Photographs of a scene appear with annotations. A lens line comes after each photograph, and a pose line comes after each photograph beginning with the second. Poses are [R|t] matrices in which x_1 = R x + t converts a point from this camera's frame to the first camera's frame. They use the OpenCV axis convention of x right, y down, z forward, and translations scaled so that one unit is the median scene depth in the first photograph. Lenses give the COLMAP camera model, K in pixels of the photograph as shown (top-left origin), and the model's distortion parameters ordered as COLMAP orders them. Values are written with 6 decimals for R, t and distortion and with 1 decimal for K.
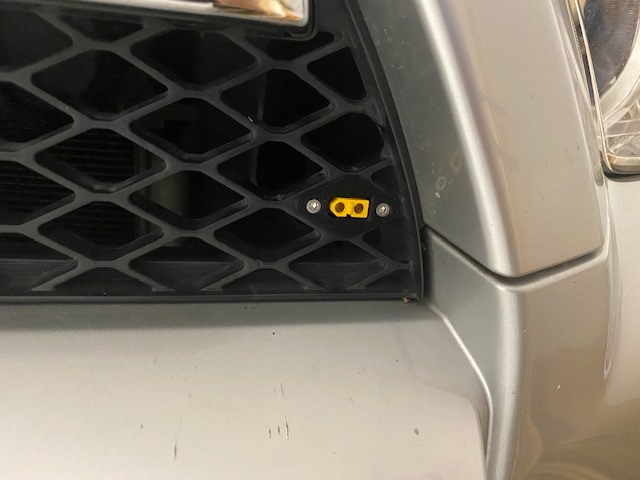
lens RADIAL K [[532.1, 0, 320.9], [0, 532.1, 234.9], [0, 0, 1]] dist [0.009969, -0.015070]
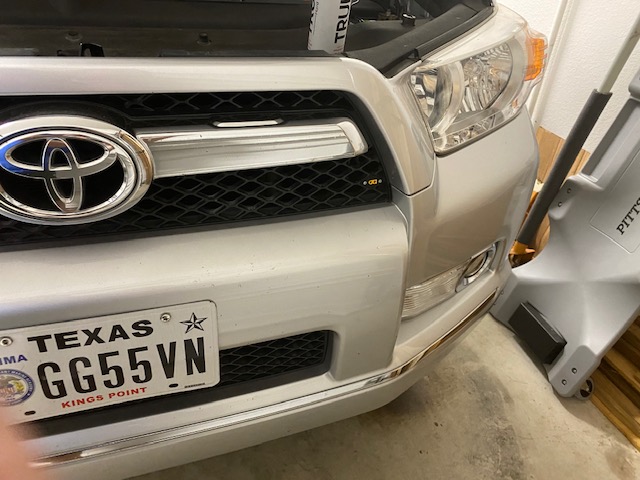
lens RADIAL K [[532.1, 0, 317.0], [0, 532.1, 242.8], [0, 0, 1]] dist [0.009969, -0.015070]
pose [[0.985184, -0.126936, 0.115321, -0.965880], [0.098690, 0.969555, 0.224104, -0.594753], [-0.140257, -0.209402, 0.967718, -3.244236]]
